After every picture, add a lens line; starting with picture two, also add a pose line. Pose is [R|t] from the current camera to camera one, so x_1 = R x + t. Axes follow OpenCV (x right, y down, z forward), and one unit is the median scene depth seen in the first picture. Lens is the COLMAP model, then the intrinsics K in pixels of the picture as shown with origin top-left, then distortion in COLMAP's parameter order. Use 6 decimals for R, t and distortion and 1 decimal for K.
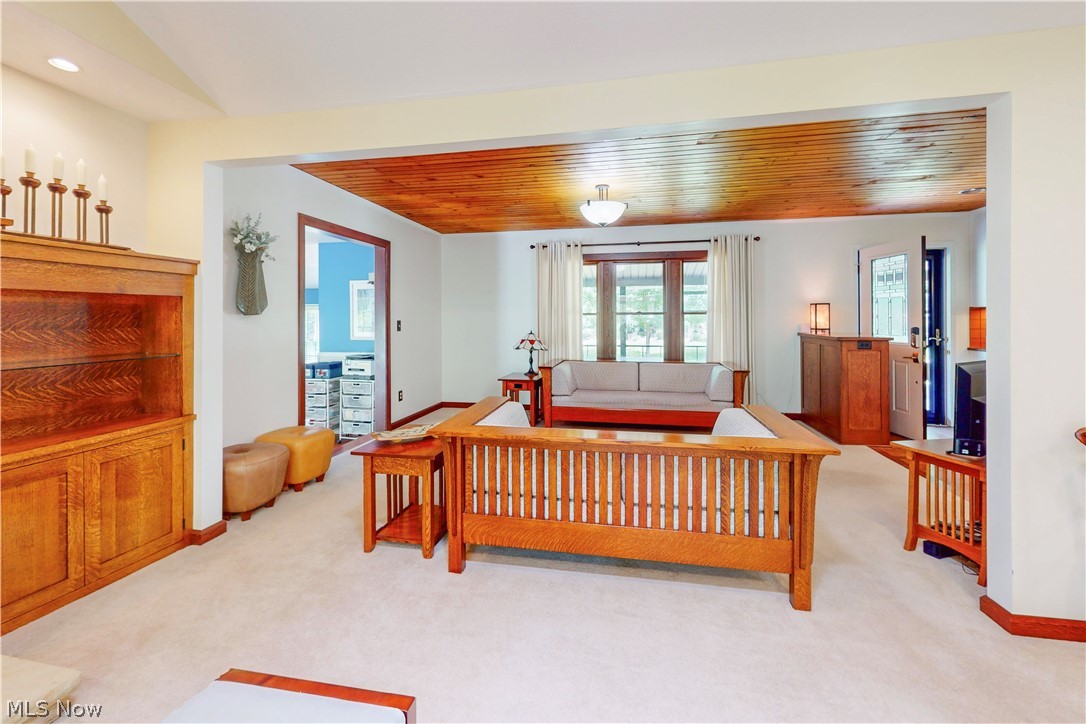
lens RADIAL K [[443.7, 0, 542.2], [0, 443.7, 359.3], [0, 0, 1]] dist [0.003367, 0.000534]
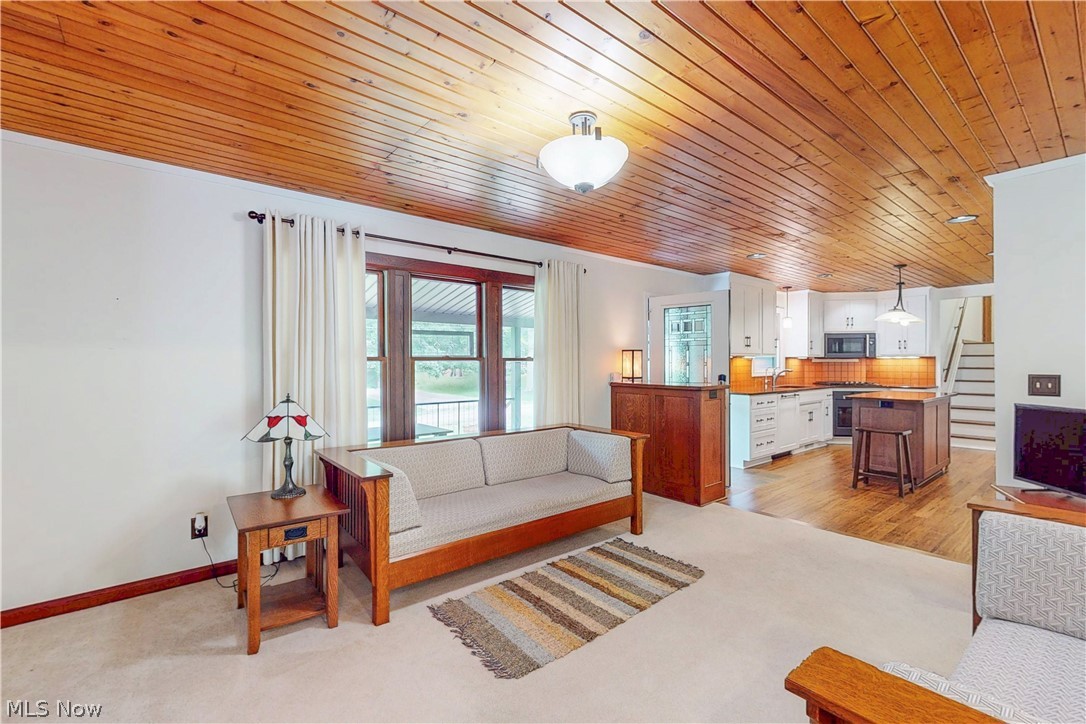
lens RADIAL K [[467.4, 0, 548.6], [0, 467.4, 353.6], [0, 0, 1]] dist [0.000616, 0.000071]
pose [[0.621768, 0.018109, 0.782992, -0.241306], [0.073289, 0.994001, -0.081187, -0.050921], [-0.779765, 0.107864, 0.616710, 0.525723]]
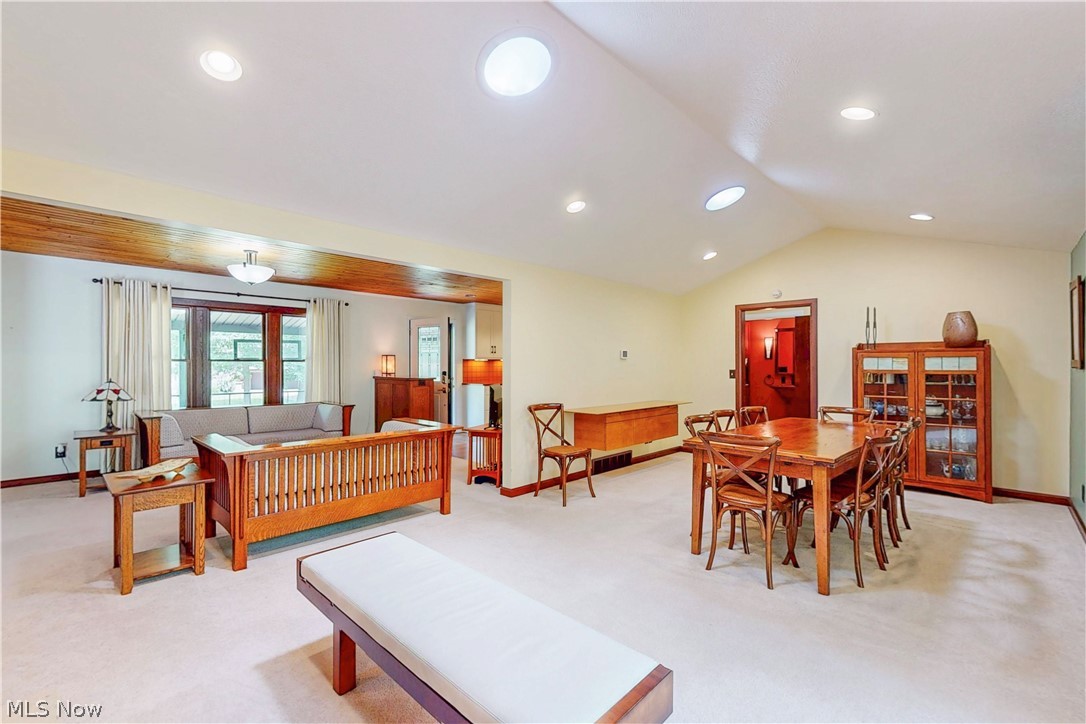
lens RADIAL K [[467.4, 0, 548.1], [0, 467.4, 357.4], [0, 0, 1]] dist [0.000616, 0.000071]
pose [[0.520891, 0.018016, 0.853433, -0.373474], [0.072513, 0.995230, -0.065268, 0.015508], [-0.850538, 0.095883, 0.517100, -0.200381]]
